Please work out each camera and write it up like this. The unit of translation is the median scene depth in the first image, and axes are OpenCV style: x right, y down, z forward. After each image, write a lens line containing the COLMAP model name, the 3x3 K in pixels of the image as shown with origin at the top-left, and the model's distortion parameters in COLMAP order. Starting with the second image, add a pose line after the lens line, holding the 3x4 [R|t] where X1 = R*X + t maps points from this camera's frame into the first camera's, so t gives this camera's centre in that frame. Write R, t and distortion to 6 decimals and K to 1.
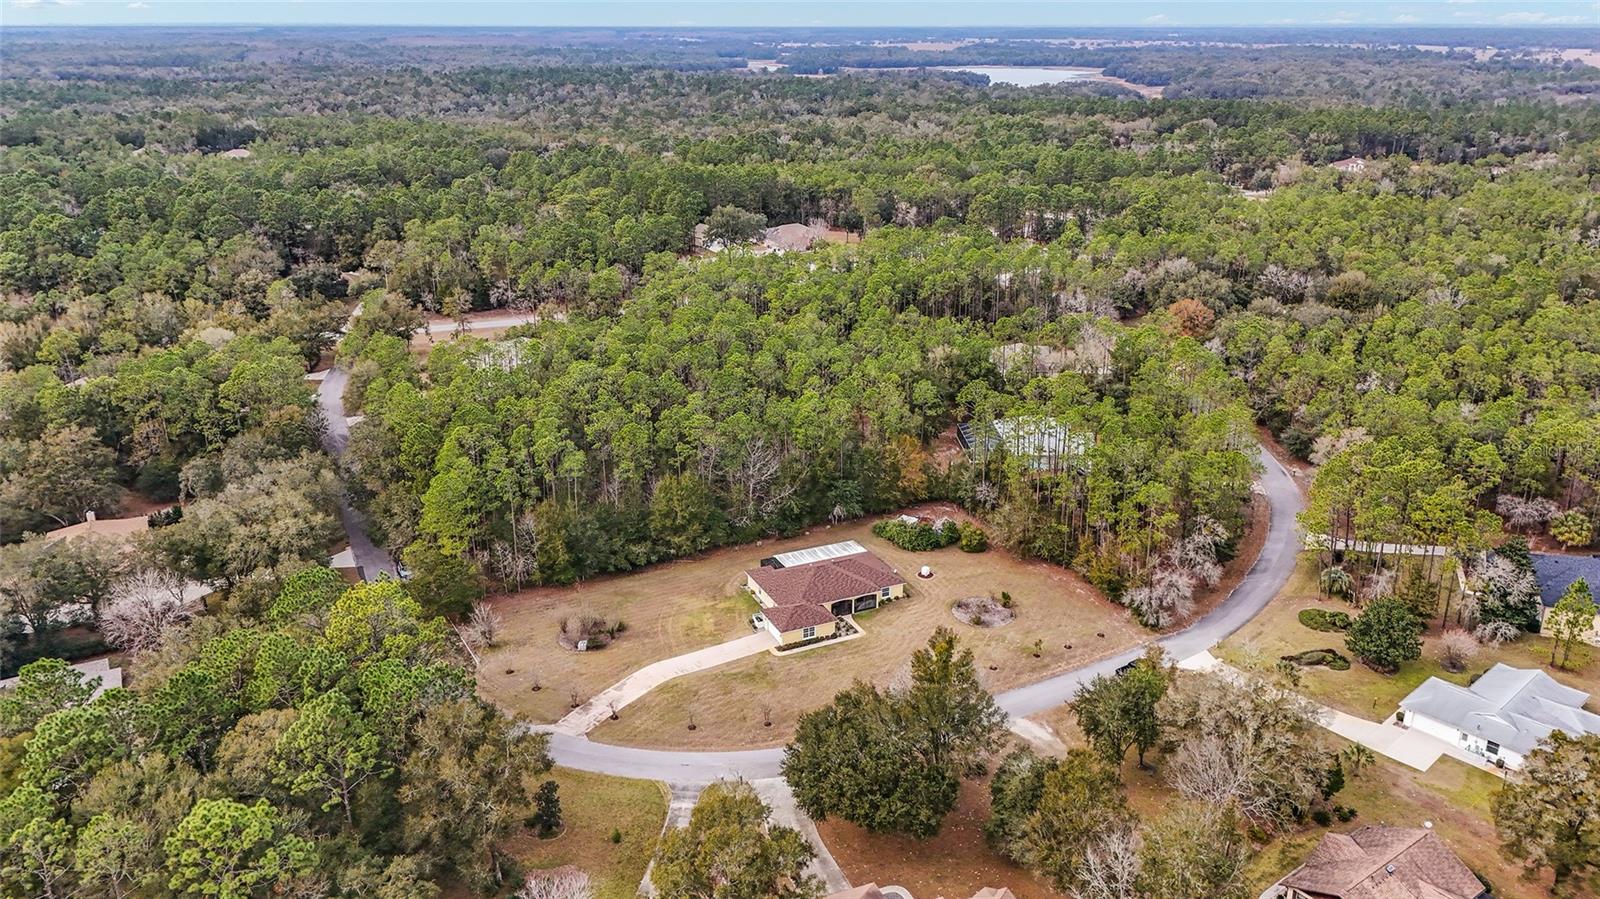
lens RADIAL K [[1173.2, 0, 800.0], [0, 1173.2, 449.5], [0, 0, 1]] dist [0.094316, -0.117372]
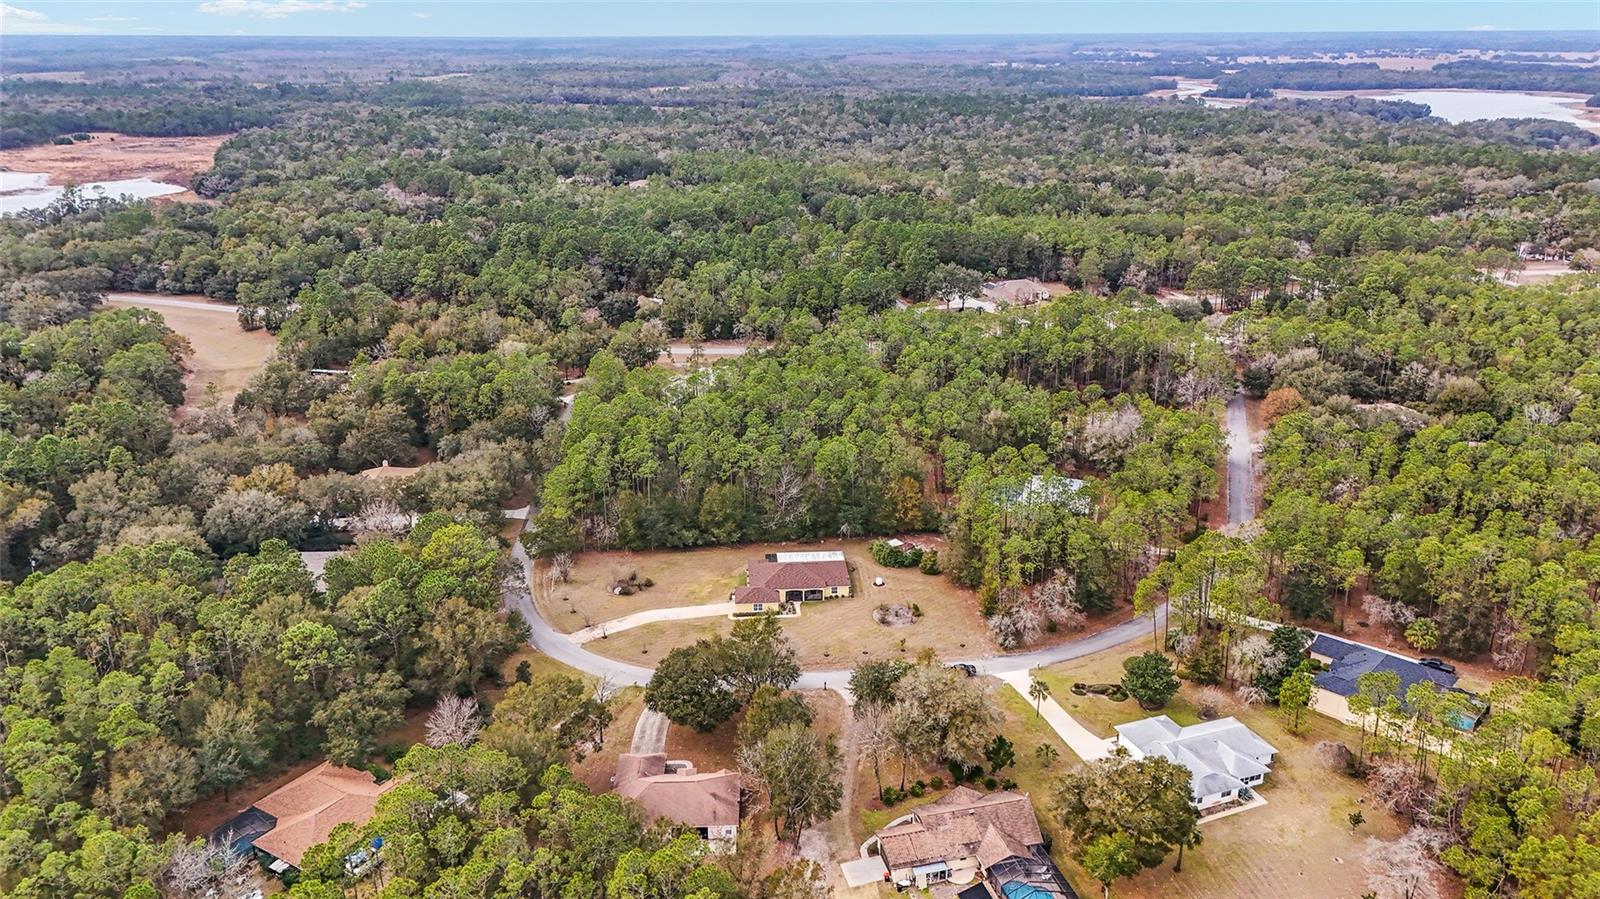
lens RADIAL K [[1173.2, 0, 800.0], [0, 1173.2, 449.5], [0, 0, 1]] dist [0.094316, -0.117372]
pose [[0.931599, 0.118488, -0.343632, 0.444578], [-0.120252, 0.992610, 0.016255, -0.052931], [0.343019, 0.026179, 0.938964, -0.268193]]
